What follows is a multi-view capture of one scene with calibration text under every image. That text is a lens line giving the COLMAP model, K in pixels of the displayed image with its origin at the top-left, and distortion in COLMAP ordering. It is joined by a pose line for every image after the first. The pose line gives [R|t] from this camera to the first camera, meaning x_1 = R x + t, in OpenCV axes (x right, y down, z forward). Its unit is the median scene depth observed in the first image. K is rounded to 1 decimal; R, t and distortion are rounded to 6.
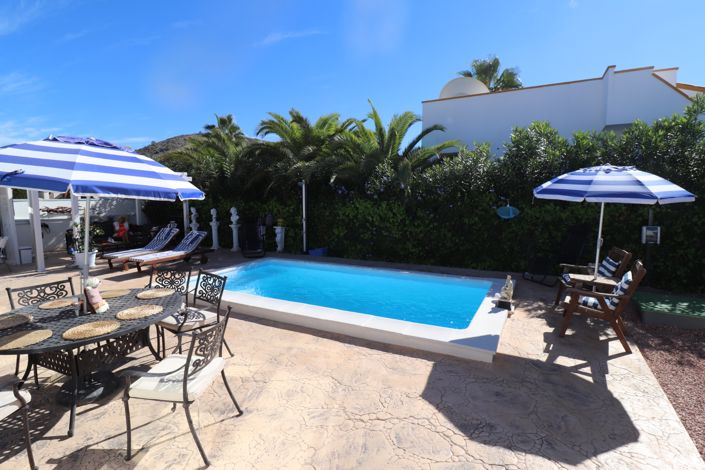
lens RADIAL K [[351.6, 0, 354.4], [0, 351.6, 232.2], [0, 0, 1]] dist [-0.003239, -0.002565]
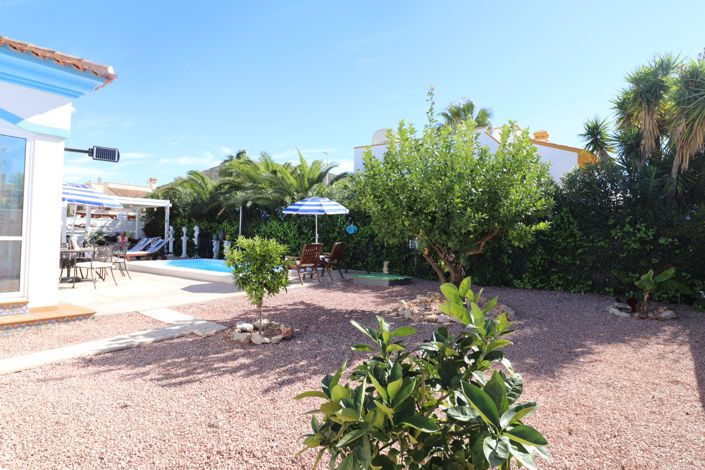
lens RADIAL K [[403.2, 0, 350.0], [0, 403.2, 232.0], [0, 0, 1]] dist [0.000611, -0.003982]
pose [[0.988786, 0.025688, -0.147111, 0.472254], [-0.040873, 0.994031, -0.101150, 0.086022], [0.143635, 0.106028, 0.983935, -0.443512]]
